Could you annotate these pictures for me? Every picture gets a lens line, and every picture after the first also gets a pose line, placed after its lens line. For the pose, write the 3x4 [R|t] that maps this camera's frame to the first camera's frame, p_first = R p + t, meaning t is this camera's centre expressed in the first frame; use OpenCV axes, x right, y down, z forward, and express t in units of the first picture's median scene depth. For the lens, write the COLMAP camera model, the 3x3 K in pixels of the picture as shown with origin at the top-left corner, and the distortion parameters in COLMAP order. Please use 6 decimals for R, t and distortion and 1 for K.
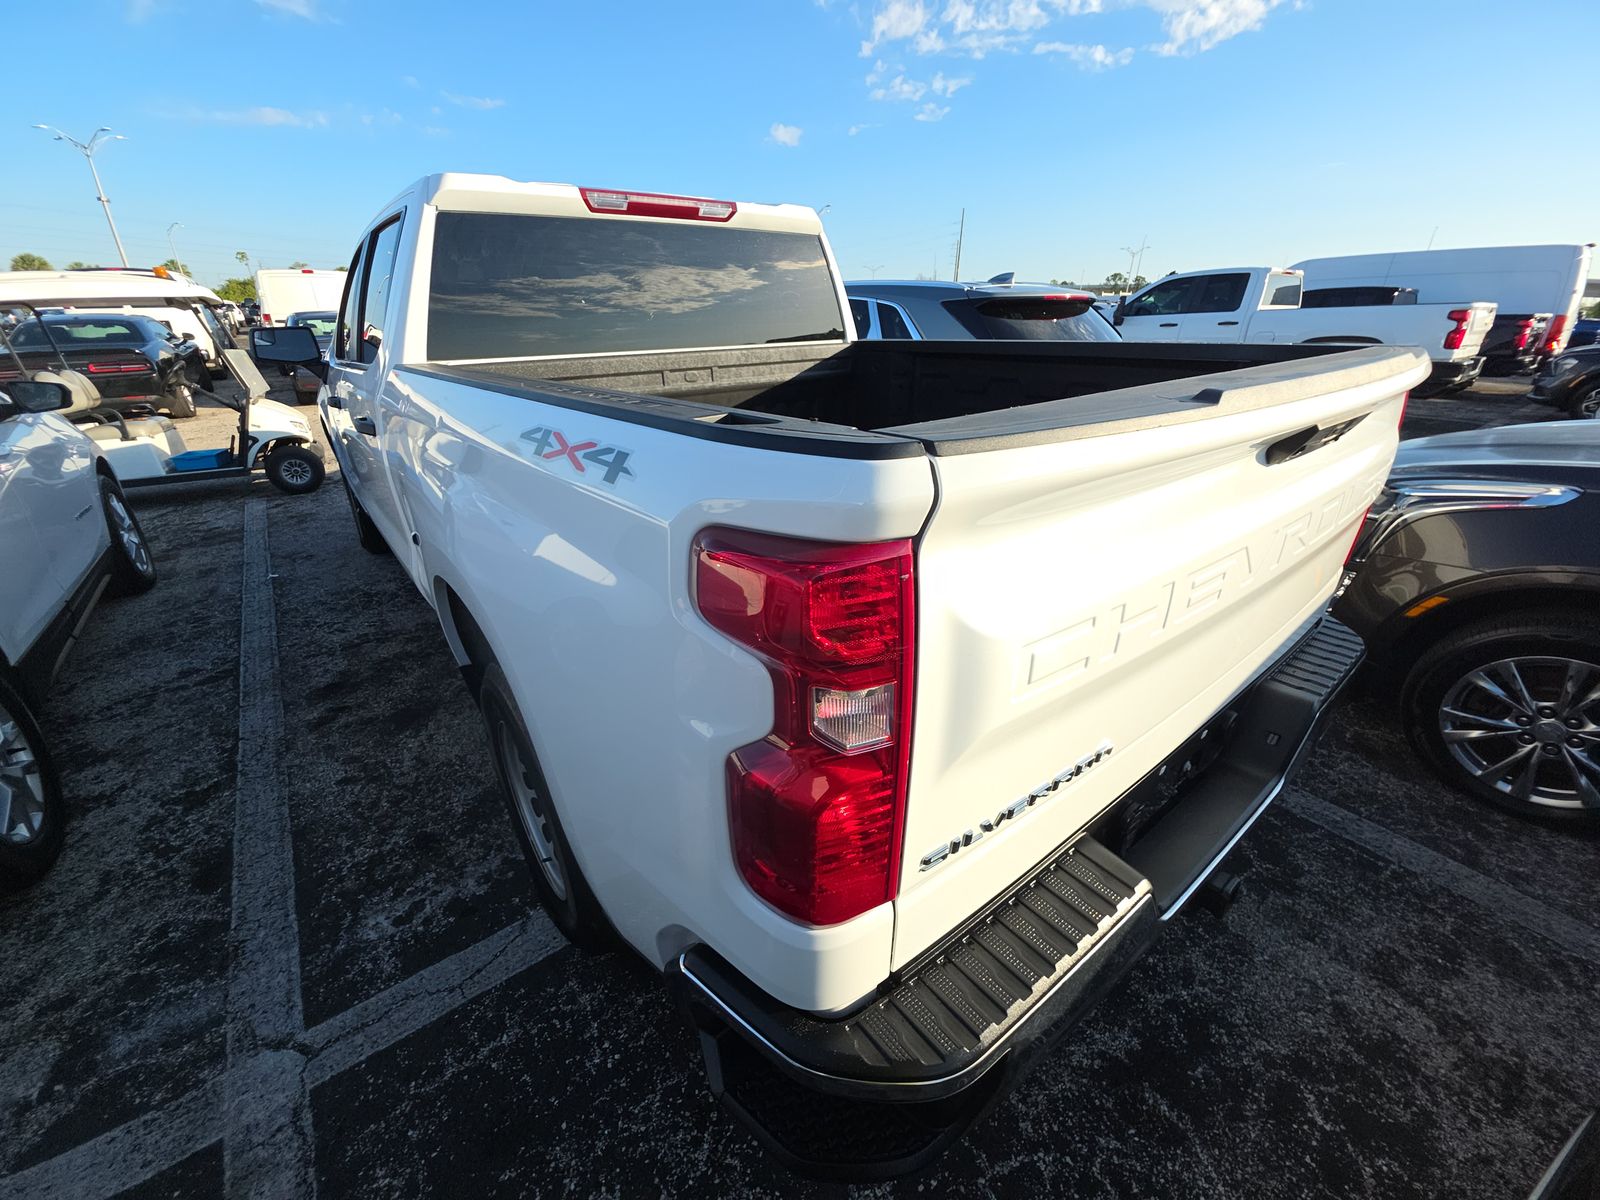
lens RADIAL K [[633.0, 0, 800.0], [0, 633.0, 600.0], [0, 0, 1]] dist [0.031250, -0.016183]
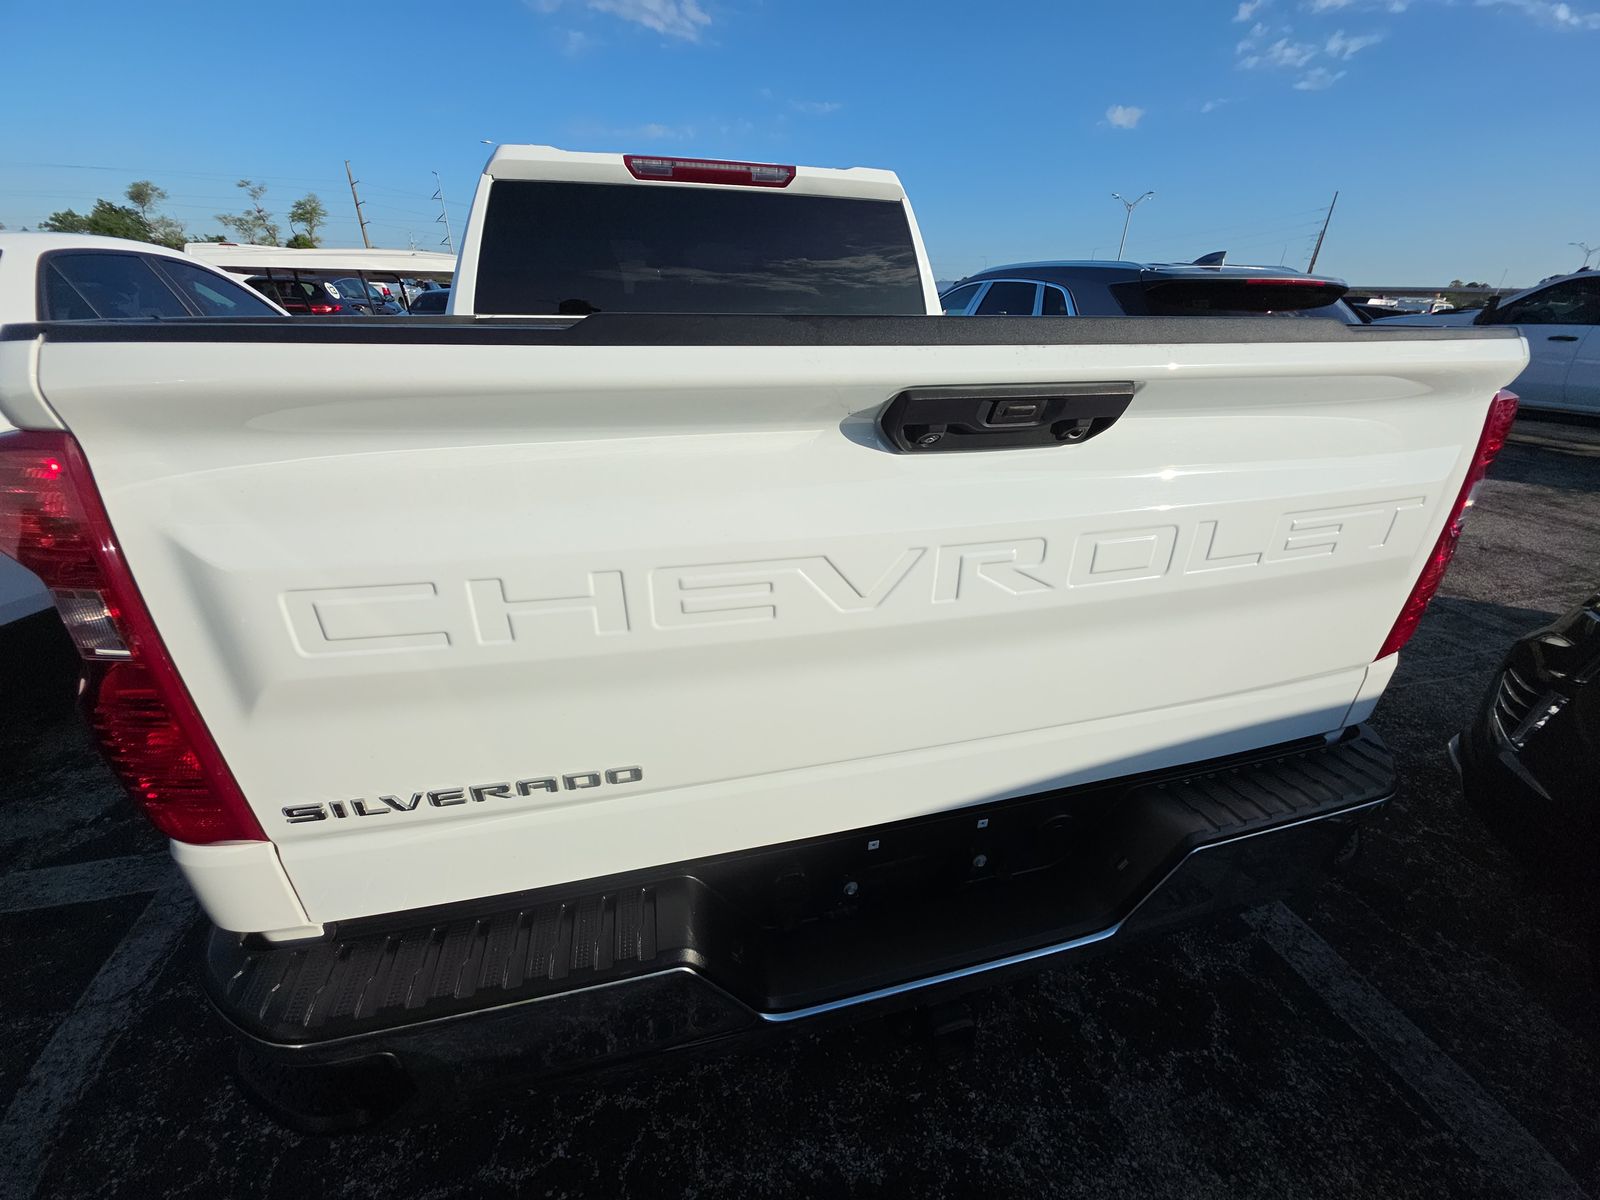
lens RADIAL K [[633.0, 0, 800.0], [0, 633.0, 600.0], [0, 0, 1]] dist [0.031250, -0.016183]
pose [[0.919577, 0.190473, -0.343655, 0.395721], [-0.187987, 0.981321, 0.040873, -0.024915], [0.345021, 0.027017, 0.938206, 0.129499]]
